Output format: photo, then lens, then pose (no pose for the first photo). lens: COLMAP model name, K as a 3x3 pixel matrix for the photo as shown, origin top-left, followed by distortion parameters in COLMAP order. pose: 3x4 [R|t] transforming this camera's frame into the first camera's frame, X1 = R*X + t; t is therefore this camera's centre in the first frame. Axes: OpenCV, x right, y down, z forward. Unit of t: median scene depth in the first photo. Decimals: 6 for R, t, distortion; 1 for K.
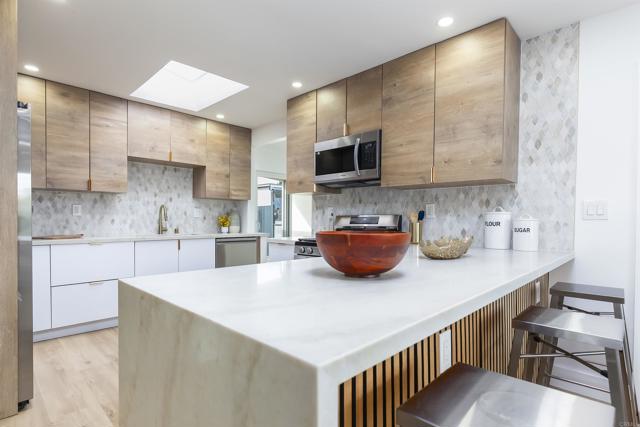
lens RADIAL K [[328.4, 0, 321.1], [0, 328.4, 223.5], [0, 0, 1]] dist [0.000362, -0.000235]
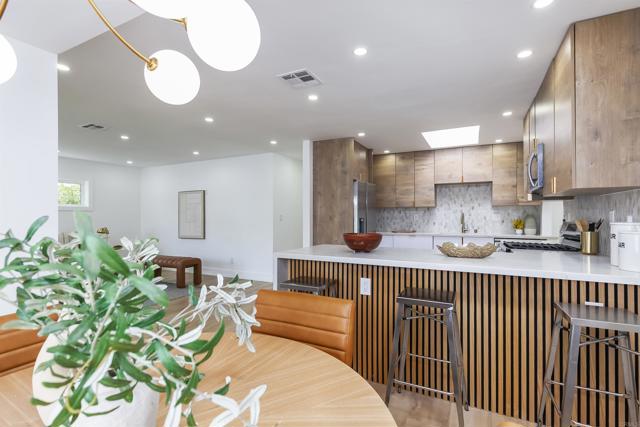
lens RADIAL K [[302.5, 0, 324.8], [0, 302.5, 215.4], [0, 0, 1]] dist [0.001619, 0.000472]
pose [[0.302539, -0.010974, -0.953074, 0.697443], [-0.008596, 0.999862, -0.014241, -0.023044], [0.953098, 0.012501, 0.302403, 0.023460]]
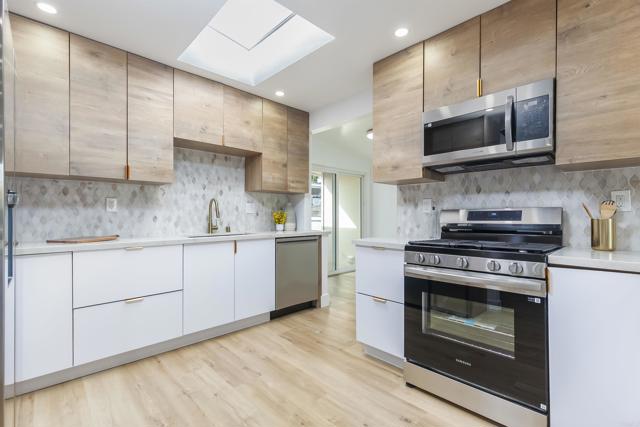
lens RADIAL K [[290.1, 0, 321.4], [0, 290.1, 214.3], [0, 0, 1]] dist [0.011023, -0.000755]
pose [[0.999370, -0.005752, -0.035017, -0.207333], [0.005218, 0.999869, -0.015322, -0.004117], [0.035100, 0.015130, 0.999269, 0.307738]]
